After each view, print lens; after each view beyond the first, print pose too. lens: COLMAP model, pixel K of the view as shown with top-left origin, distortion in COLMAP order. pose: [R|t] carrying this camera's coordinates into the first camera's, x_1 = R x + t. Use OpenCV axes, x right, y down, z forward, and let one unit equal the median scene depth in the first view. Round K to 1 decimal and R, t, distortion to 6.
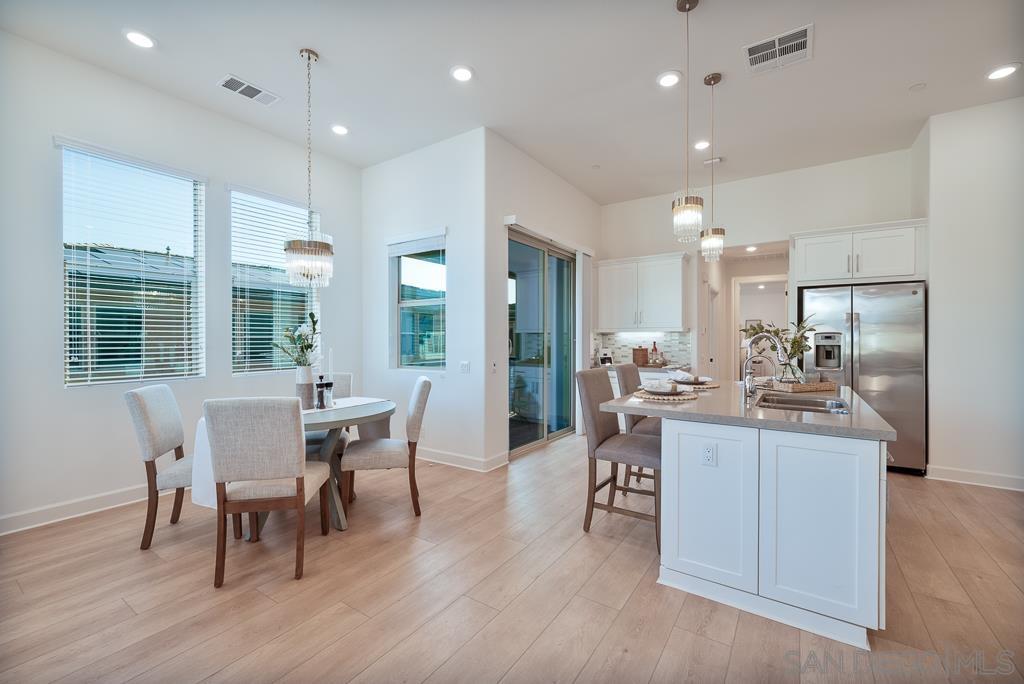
lens RADIAL K [[419.2, 0, 515.4], [0, 419.2, 342.7], [0, 0, 1]] dist [-0.007225, 0.000958]
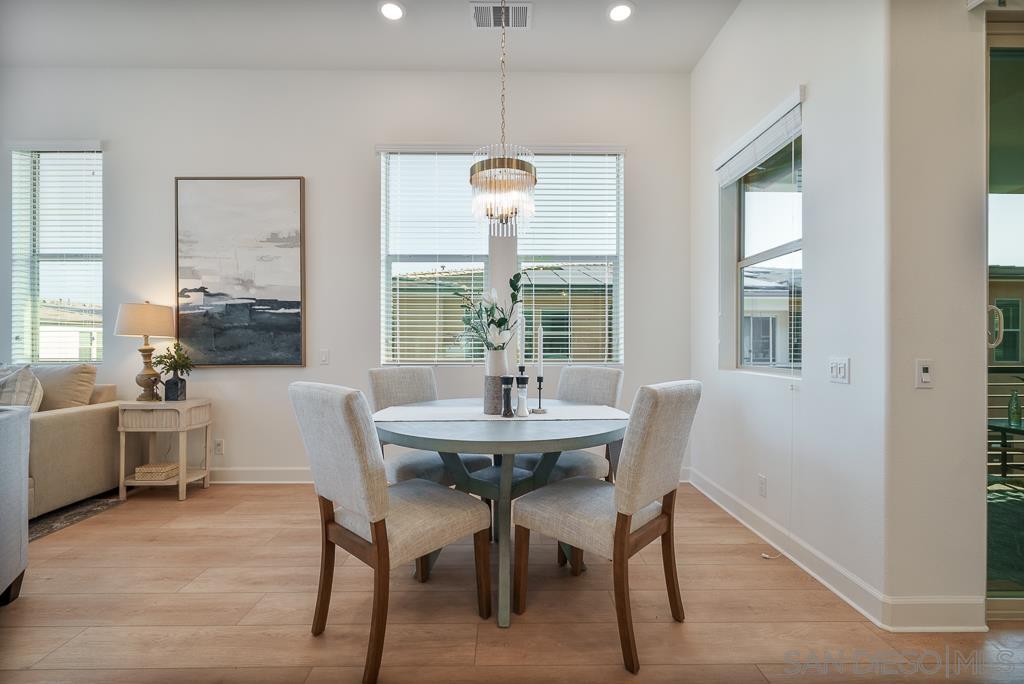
lens RADIAL K [[447.3, 0, 509.9], [0, 447.3, 340.9], [0, 0, 1]] dist [-0.002836, -0.000130]
pose [[0.565742, 0.000590, -0.824582, 0.078957], [-0.008973, 0.999945, -0.005441, 0.032293], [0.824533, 0.010477, 0.565716, 0.441523]]
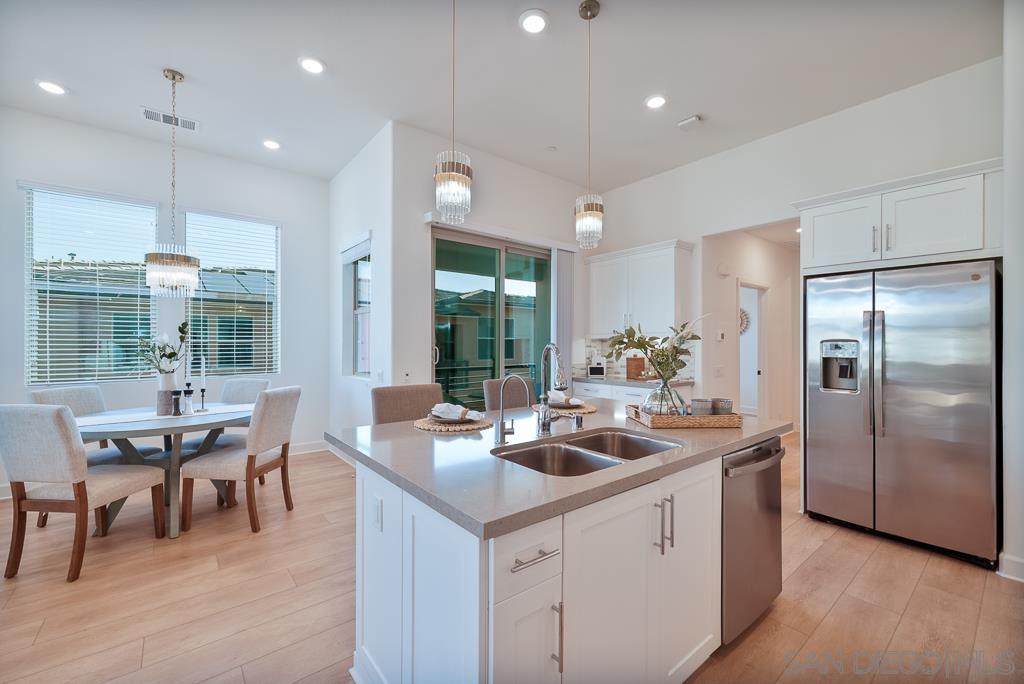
lens RADIAL K [[419.2, 0, 511.5], [0, 419.2, 342.6], [0, 0, 1]] dist [-0.007225, 0.000958]
pose [[0.957320, 0.001721, -0.289024, 0.447628], [-0.004631, 0.999945, -0.009387, -0.010984], [0.288992, 0.010325, 0.957276, 0.184368]]
